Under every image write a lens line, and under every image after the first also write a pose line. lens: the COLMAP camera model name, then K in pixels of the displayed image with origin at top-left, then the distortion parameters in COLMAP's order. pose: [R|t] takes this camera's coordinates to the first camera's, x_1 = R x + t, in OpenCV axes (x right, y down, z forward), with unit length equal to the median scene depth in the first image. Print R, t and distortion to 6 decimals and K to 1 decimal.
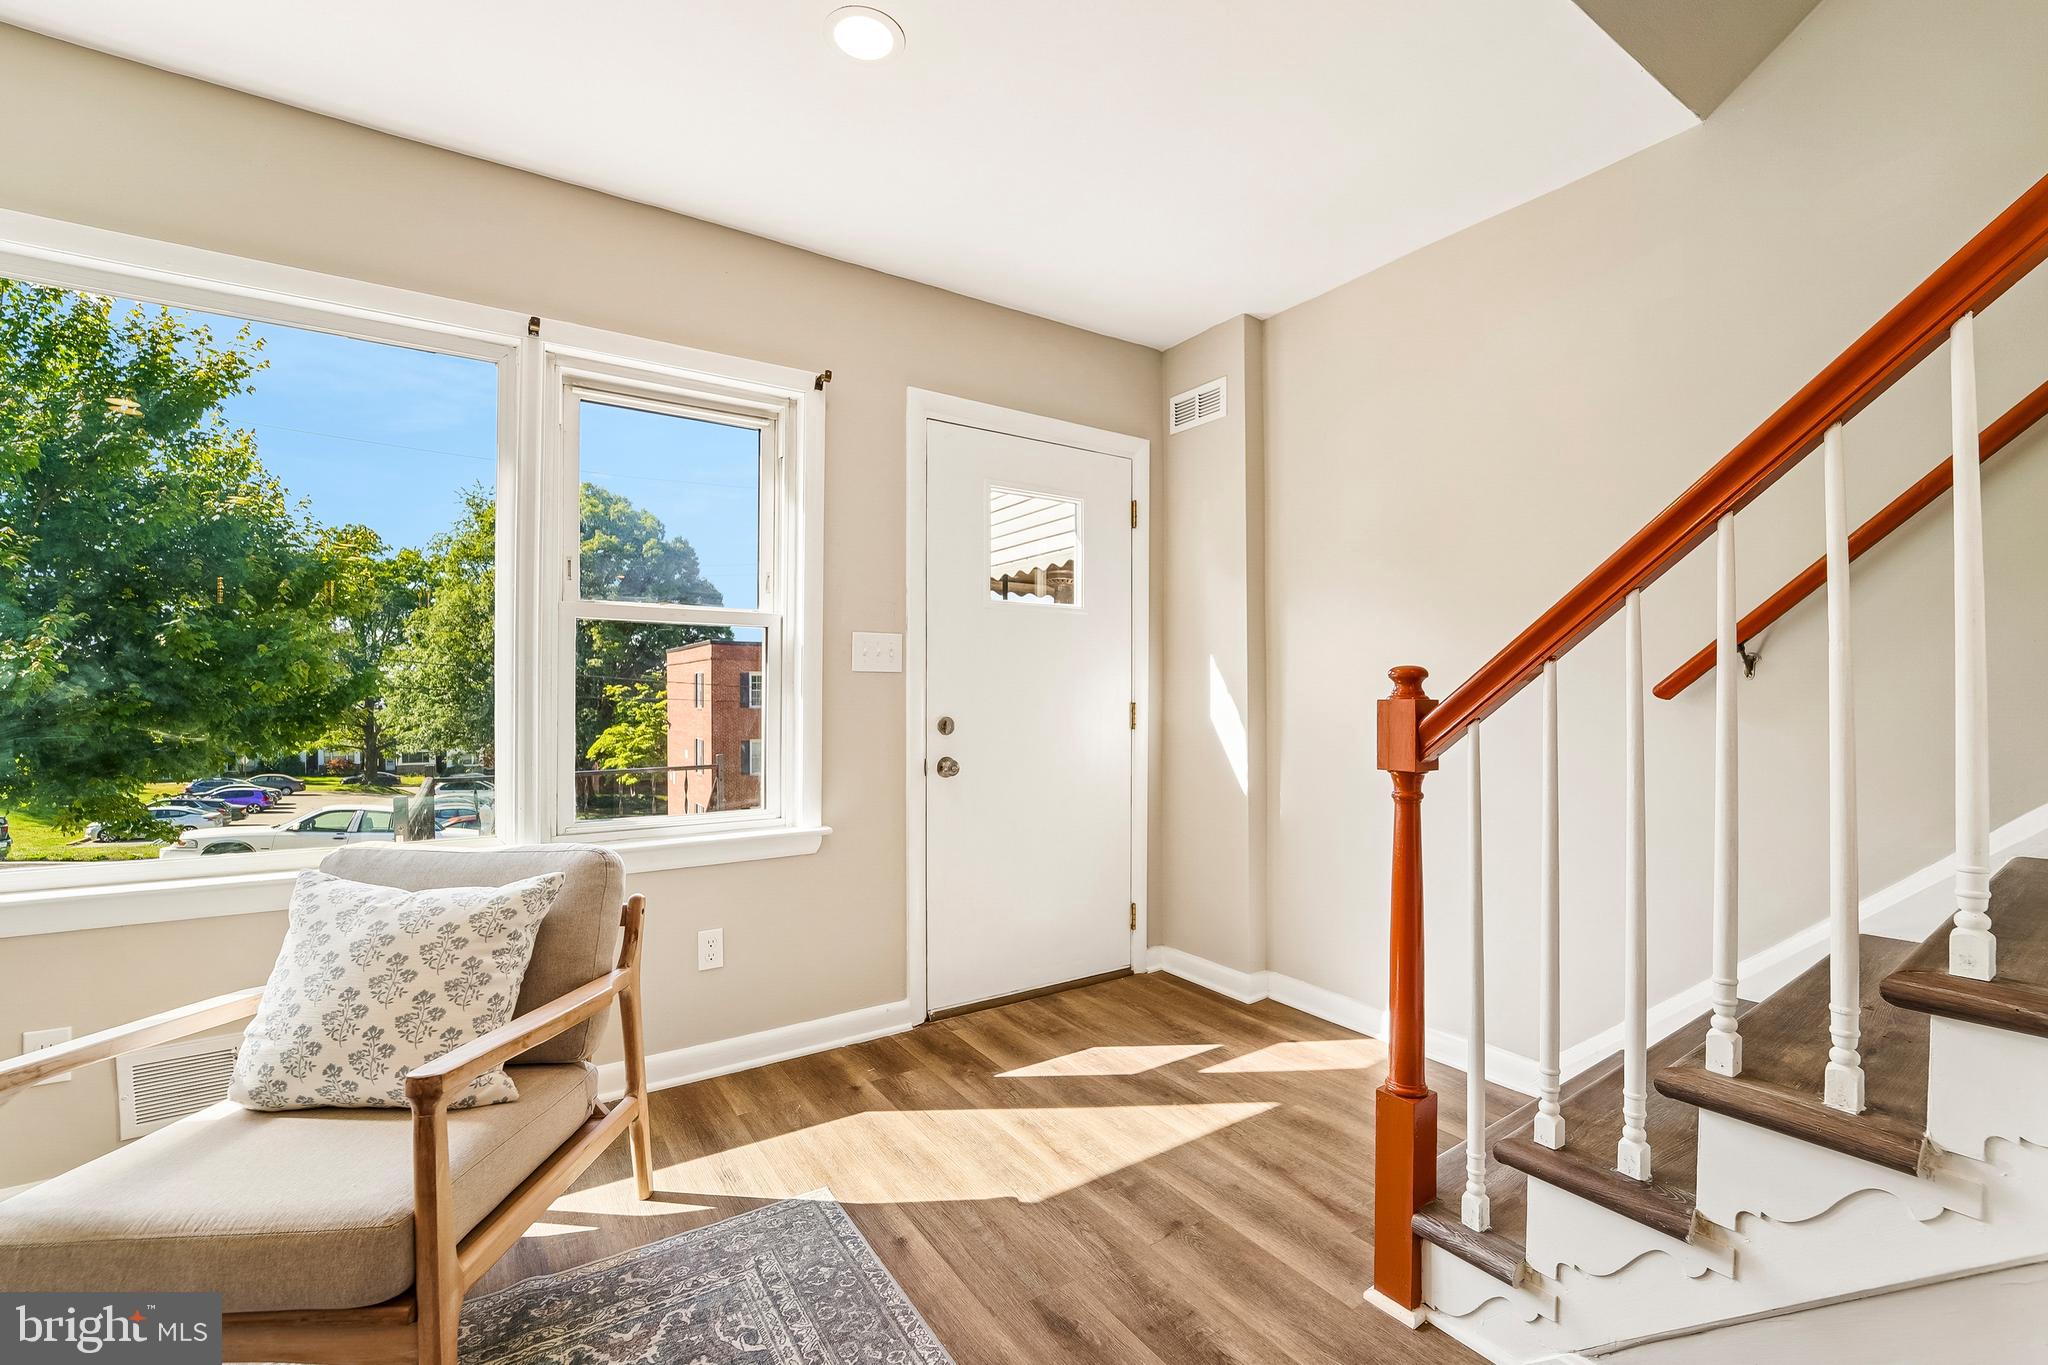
lens RADIAL K [[855.5, 0, 1029.8], [0, 855.5, 701.9], [0, 0, 1]] dist [-0.020950, -0.000099]
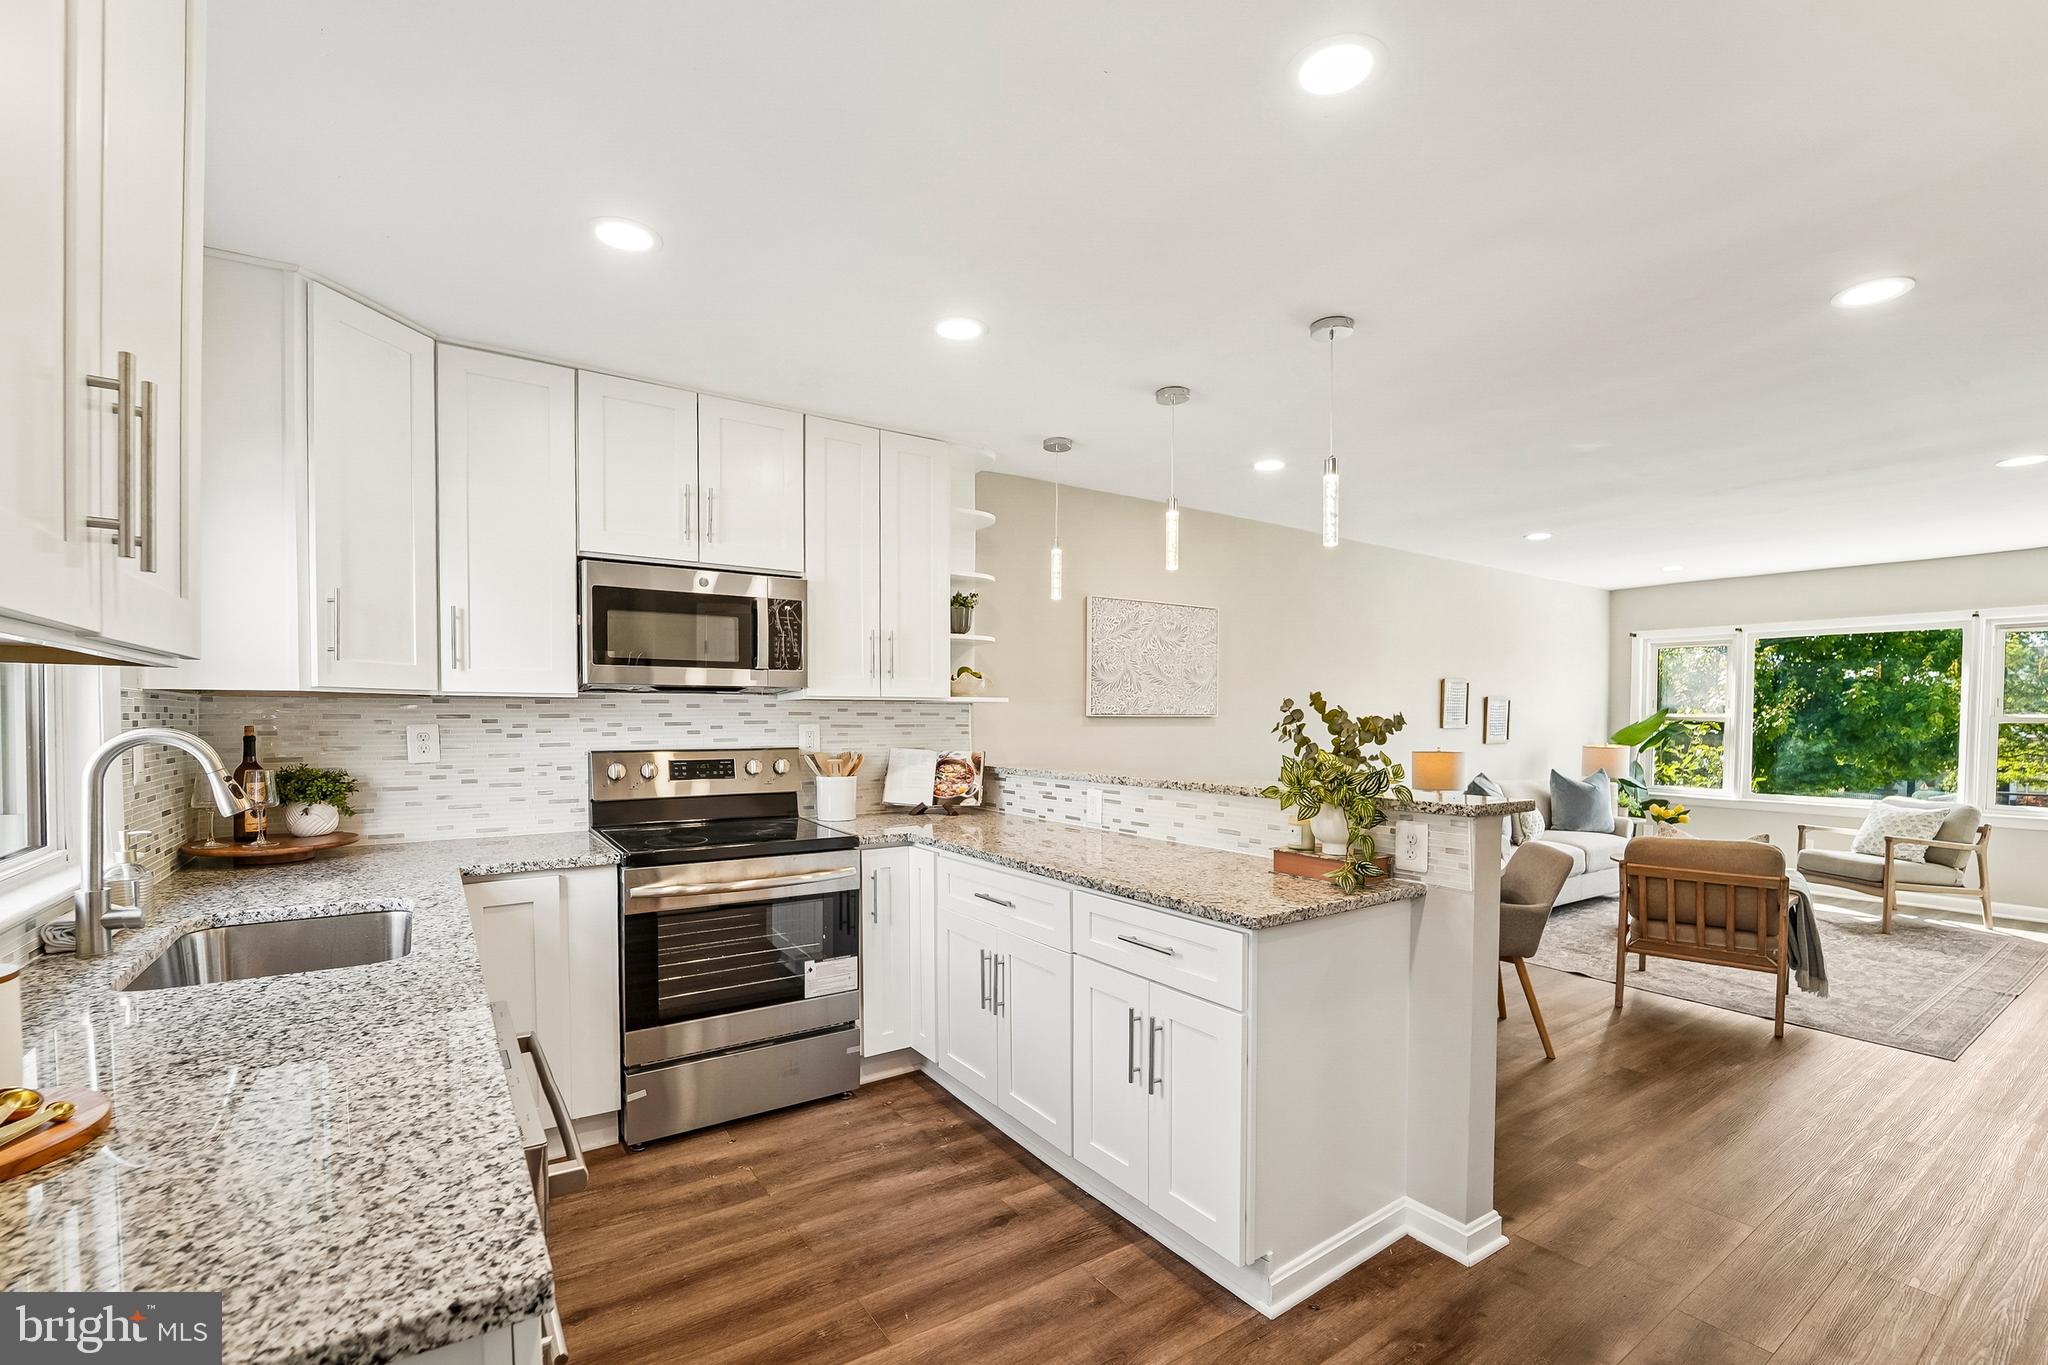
lens RADIAL K [[882.1, 0, 1032.4], [0, 882.1, 737.1], [0, 0, 1]] dist [-0.021549, 0.000048]
pose [[0.011381, 0.024832, -0.999627, 1.647177], [-0.011291, 0.999631, 0.024704, -0.074229], [0.999871, 0.011005, 0.011657, -1.572178]]
